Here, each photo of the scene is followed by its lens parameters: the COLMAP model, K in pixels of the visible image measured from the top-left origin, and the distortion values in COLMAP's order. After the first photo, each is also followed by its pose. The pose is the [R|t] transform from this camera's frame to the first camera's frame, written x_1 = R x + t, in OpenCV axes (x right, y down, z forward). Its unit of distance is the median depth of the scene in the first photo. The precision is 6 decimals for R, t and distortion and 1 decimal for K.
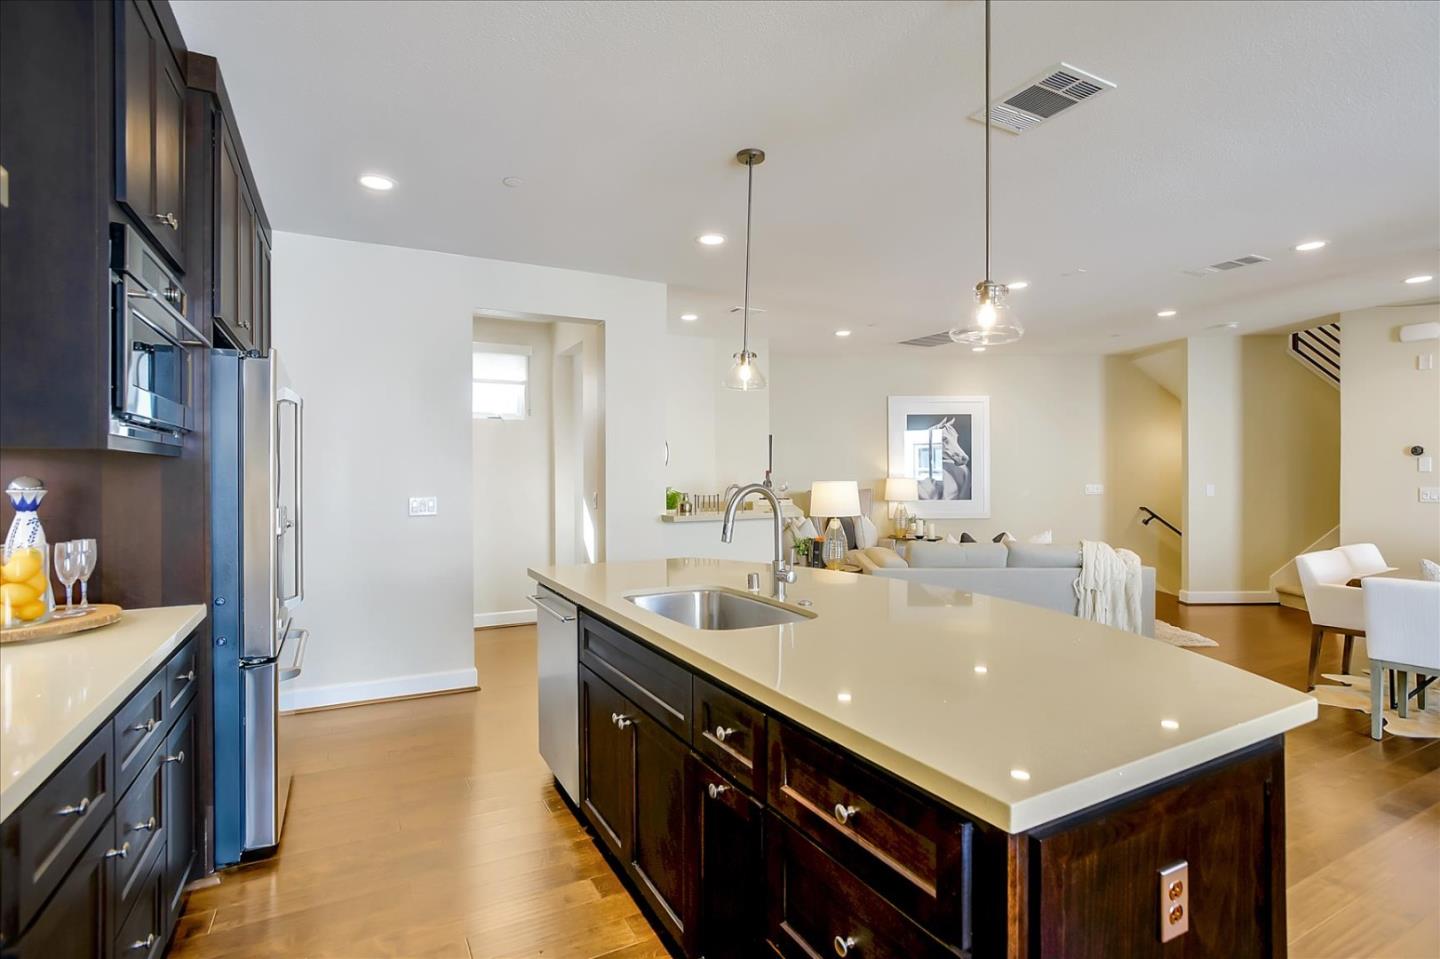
lens RADIAL K [[708.8, 0, 720.0], [0, 708.8, 479.5], [0, 0, 1]] dist [-0.058506, 0.037560]
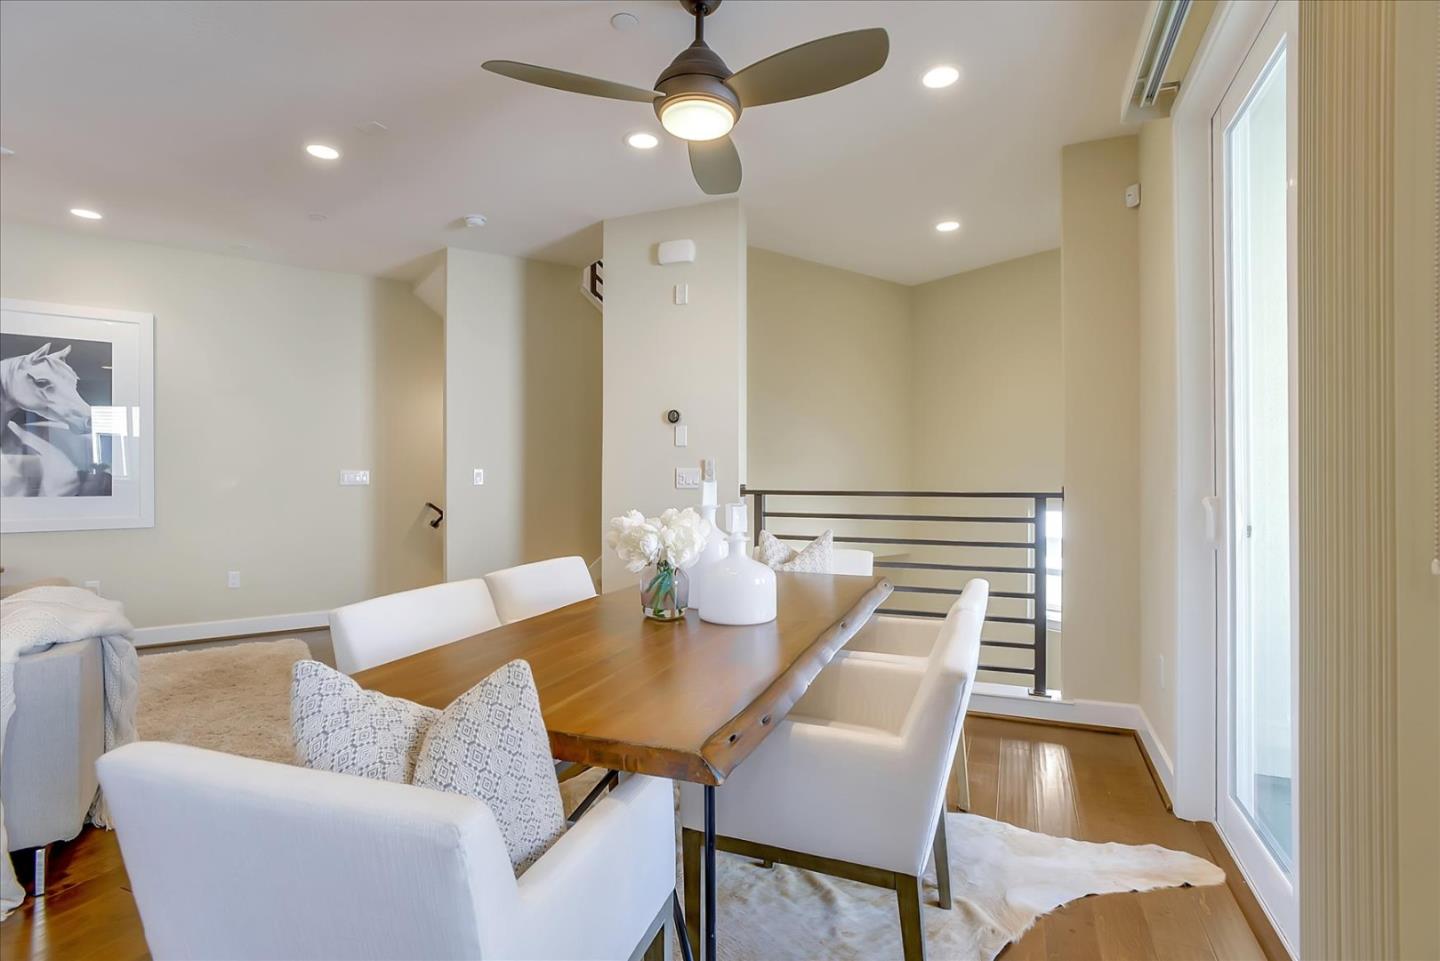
lens RADIAL K [[708.8, 0, 720.0], [0, 708.8, 480.5], [0, 0, 1]] dist [-0.058506, 0.037560]
pose [[0.780313, 0.000794, 0.625388, 0.391029], [-0.000079, 0.999999, -0.001171, 0.017402], [-0.625389, 0.000864, 0.780313, 0.265948]]
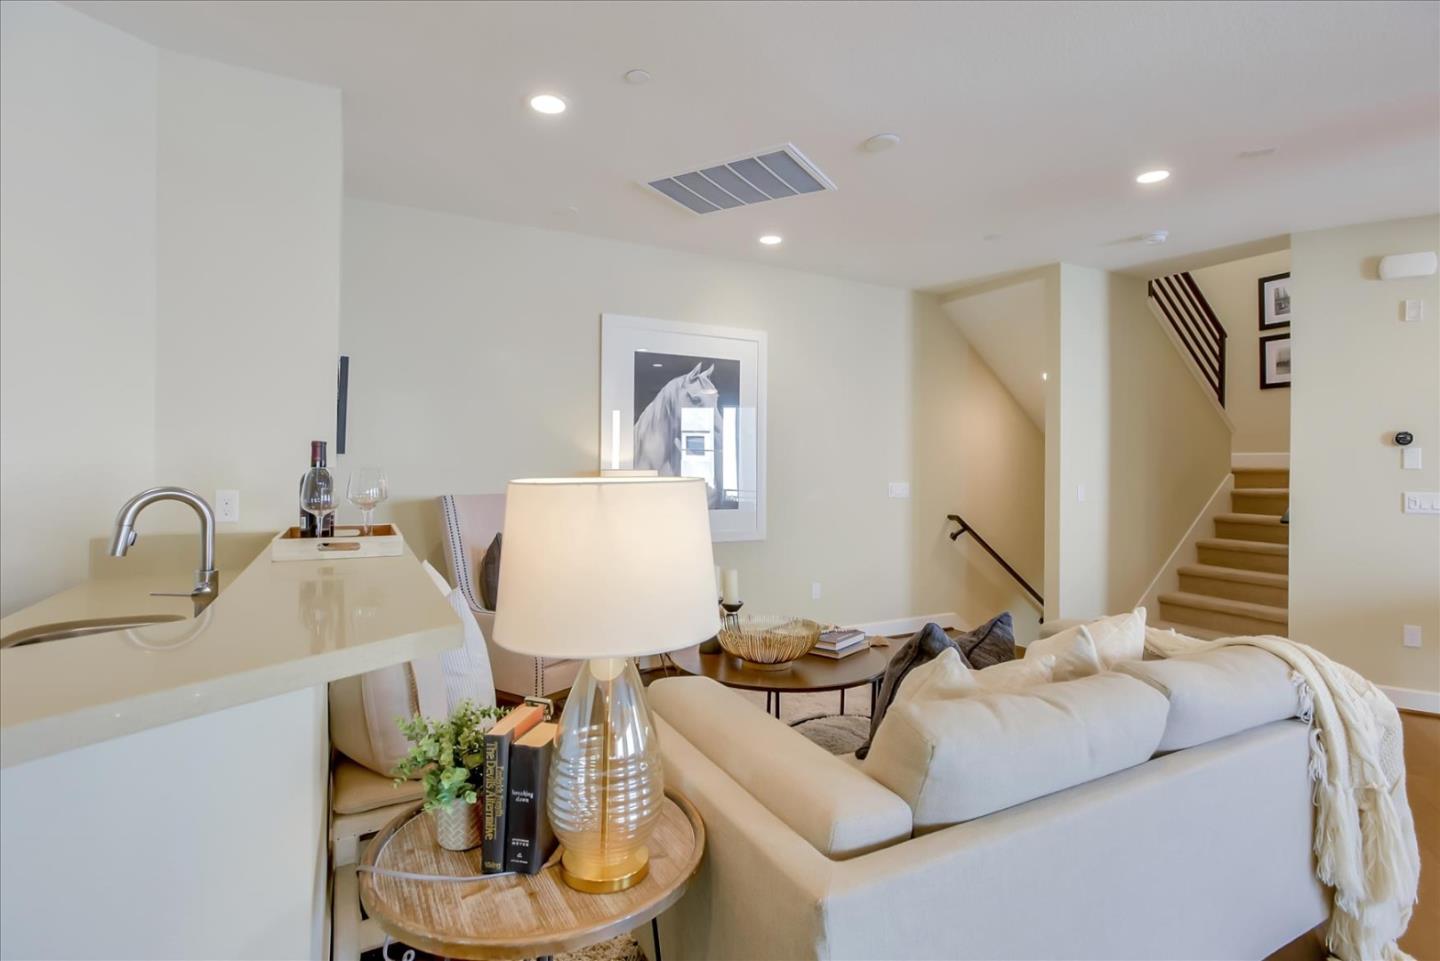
lens RADIAL K [[704.8, 0, 725.9], [0, 704.8, 465.8], [0, 0, 1]] dist [-0.039024, 0.018772]
pose [[0.855145, 0.013474, 0.518214, 0.049707], [-0.009363, 0.999901, -0.010549, -0.000433], [-0.518305, 0.004169, 0.855186, 0.512415]]
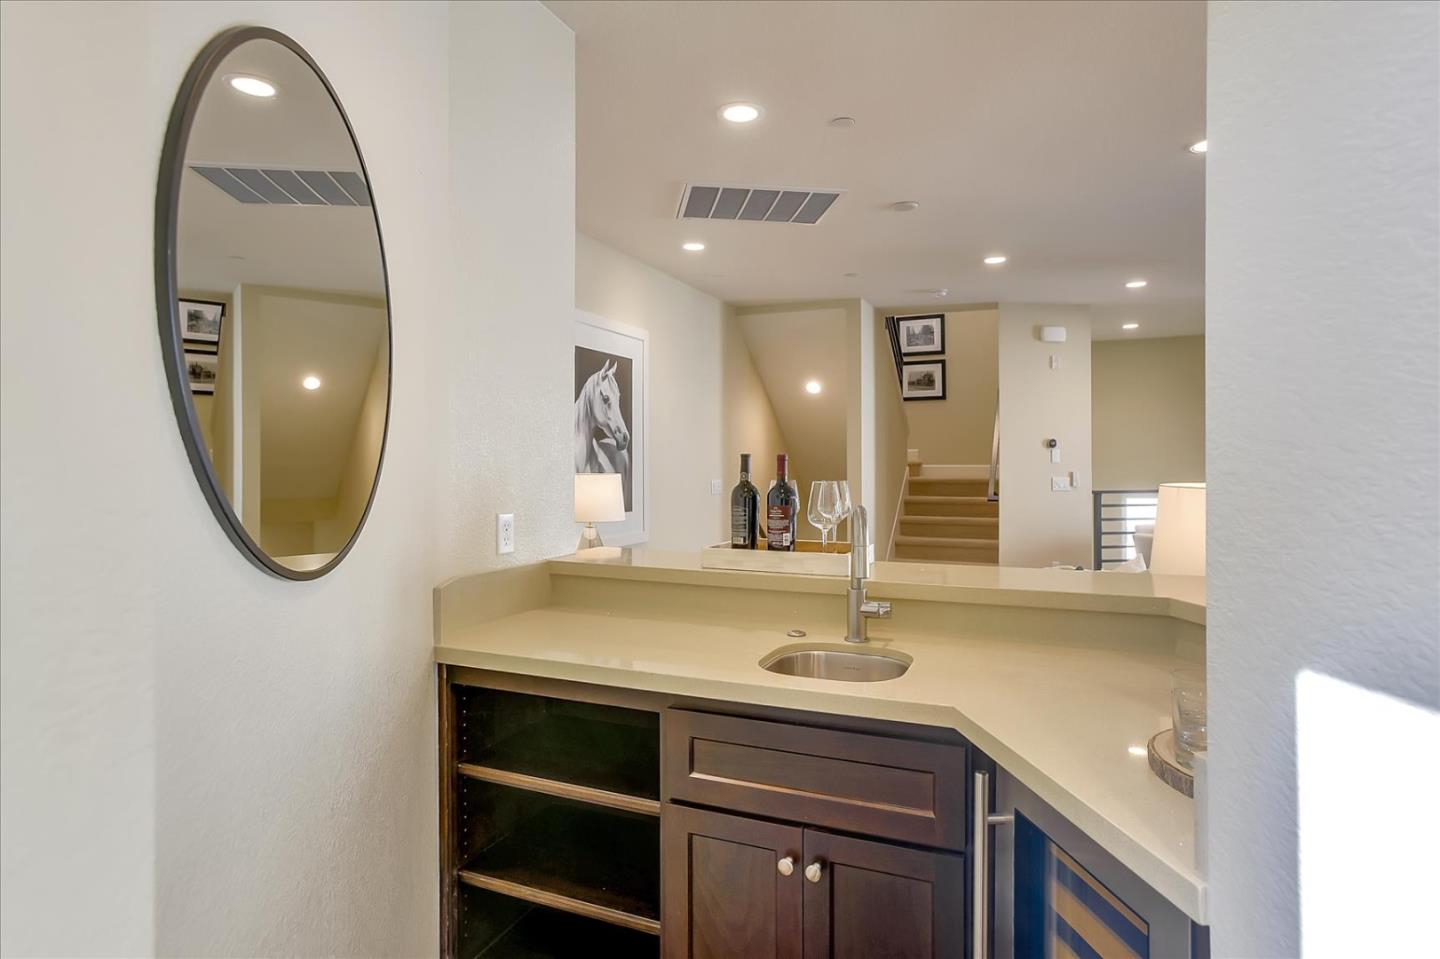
lens RADIAL K [[755.5, 0, 720.0], [0, 755.5, 479.5], [0, 0, 1]] dist [-0.094463, -0.000223]
pose [[0.363257, -0.019944, 0.931475, -0.182569], [0.007761, 0.999801, 0.018380, -0.006859], [-0.931657, 0.000552, 0.363340, 0.715085]]
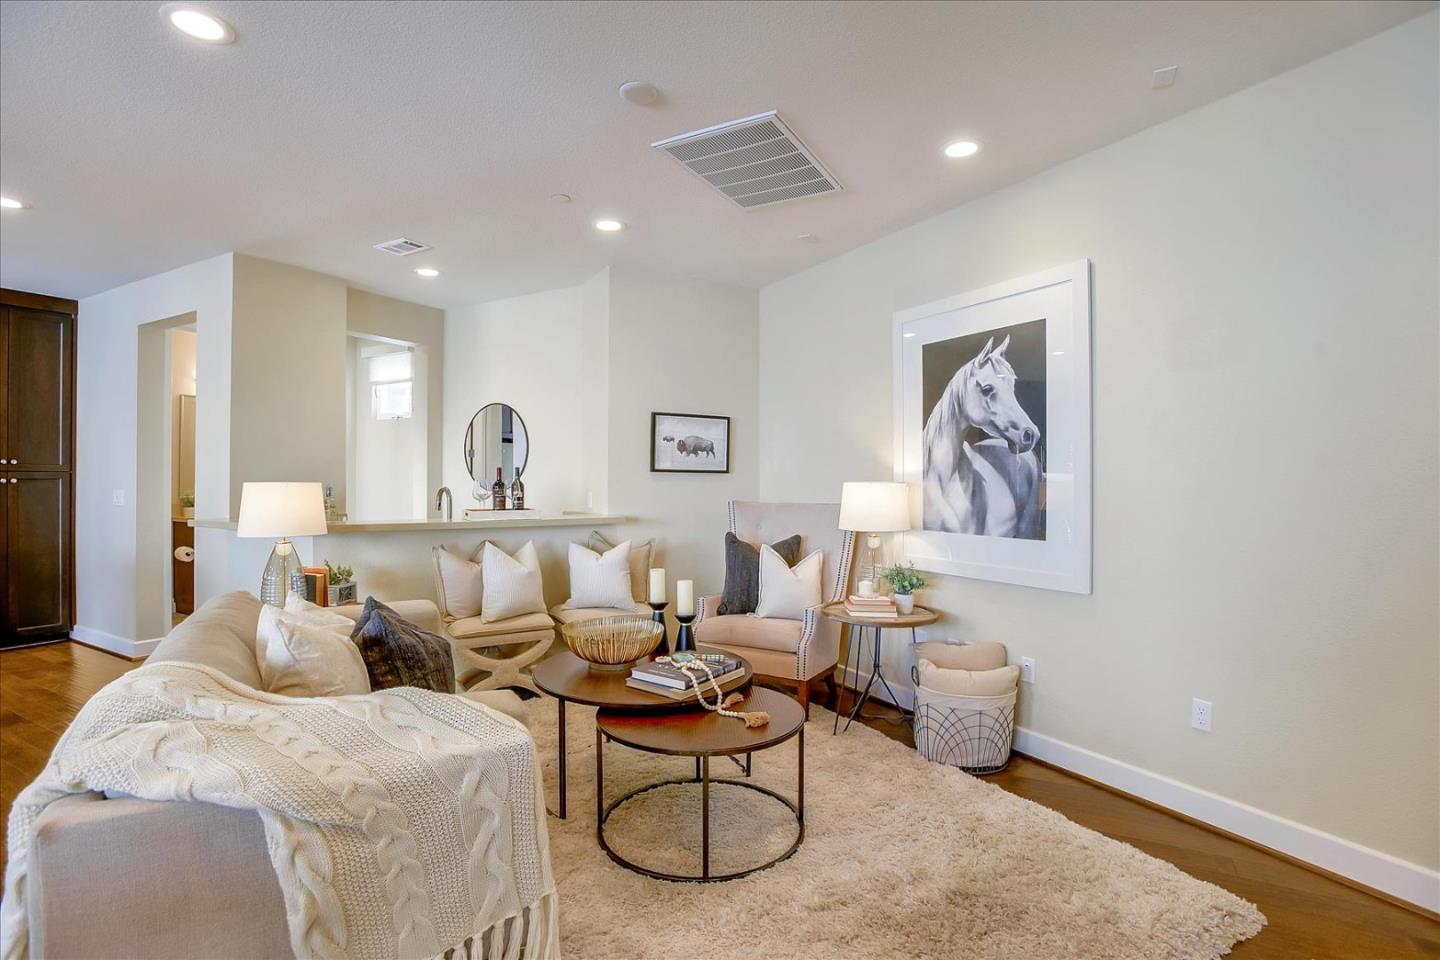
lens RADIAL K [[708.8, 0, 720.0], [0, 708.8, 480.0], [0, 0, 1]] dist [-0.058506, 0.037560]
pose [[0.540456, 0.004805, -0.841359, 0.585212], [-0.008858, 0.999961, 0.000020, -0.002647], [0.841326, 0.007442, 0.540477, 0.642590]]
